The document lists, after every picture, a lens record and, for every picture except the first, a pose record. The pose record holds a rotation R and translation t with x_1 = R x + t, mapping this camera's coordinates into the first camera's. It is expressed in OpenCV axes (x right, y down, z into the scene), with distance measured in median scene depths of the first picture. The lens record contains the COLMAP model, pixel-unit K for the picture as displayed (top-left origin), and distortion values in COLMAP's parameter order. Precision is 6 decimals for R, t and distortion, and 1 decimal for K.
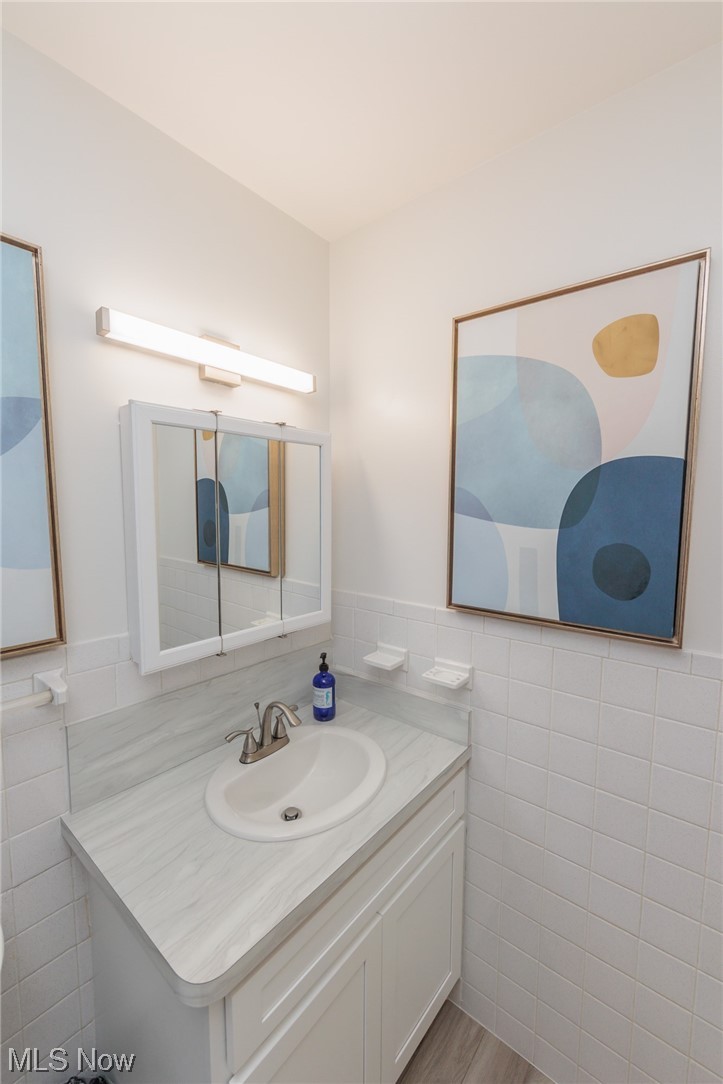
lens RADIAL K [[426.9, 0, 357.4], [0, 426.9, 552.1], [0, 0, 1]] dist [-0.001726, -0.000428]
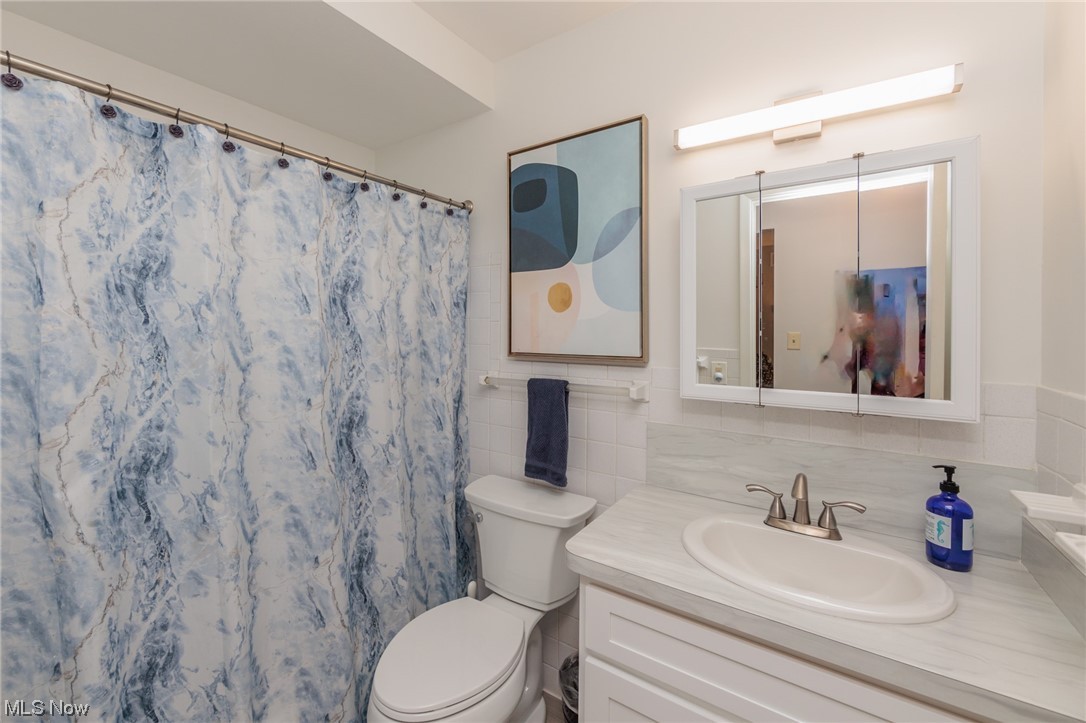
lens RADIAL K [[427.7, 0, 546.2], [0, 427.7, 354.4], [0, 0, 1]] dist [-0.001726, -0.000428]
pose [[0.155541, 0.047913, -0.986667, 0.609653], [-0.100434, 0.994414, 0.032457, 0.132916], [0.982711, 0.094046, 0.159485, 0.321147]]
